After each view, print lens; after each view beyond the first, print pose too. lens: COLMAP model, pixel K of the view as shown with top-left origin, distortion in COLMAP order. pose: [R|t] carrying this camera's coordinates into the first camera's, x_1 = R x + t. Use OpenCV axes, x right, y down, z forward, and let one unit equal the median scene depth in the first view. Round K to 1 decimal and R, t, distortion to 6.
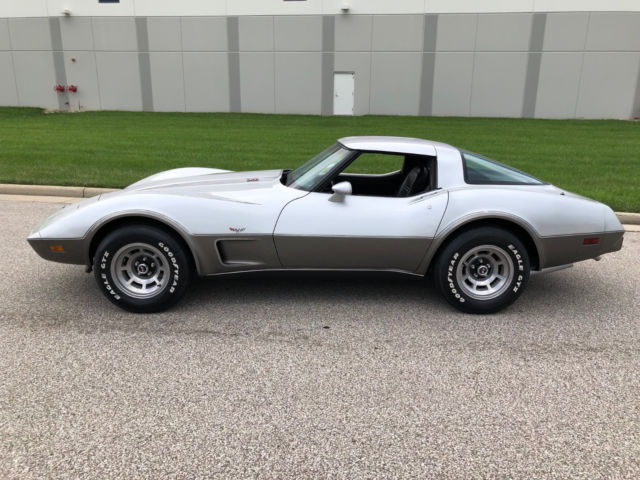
lens RADIAL K [[520.0, 0, 311.2], [0, 520.0, 227.0], [0, 0, 1]] dist [0.033052, -0.035966]
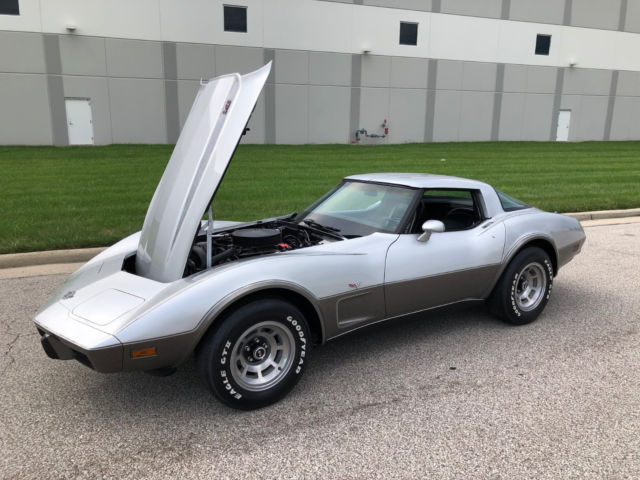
lens RADIAL K [[520.0, 0, 320.2], [0, 520.0, 240.6], [0, 0, 1]] dist [0.033052, -0.035966]
pose [[0.852712, -0.123278, 0.507627, -0.627422], [0.135066, 0.990742, 0.013718, -0.089822], [-0.504619, 0.056866, 0.861468, 0.248771]]
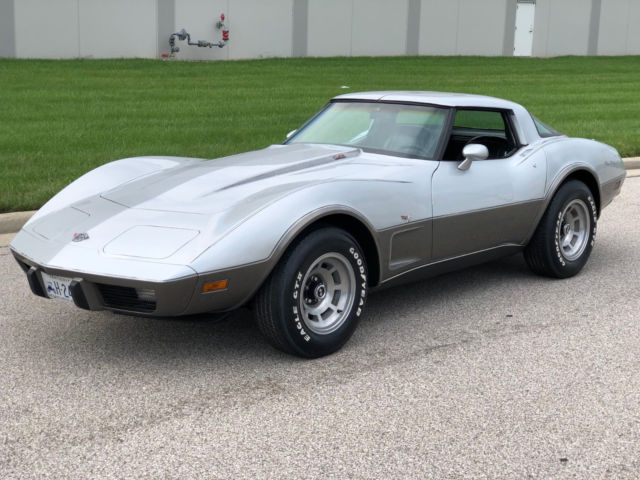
lens RADIAL K [[1049.9, 0, 321.1], [0, 1049.9, 243.5], [0, 0, 1]] dist [0.121013, 0.000000]
pose [[0.692442, -0.148413, 0.706044, -1.296851], [0.170288, 0.984584, 0.039955, -0.039042], [-0.701089, 0.092565, 0.707040, 0.002576]]
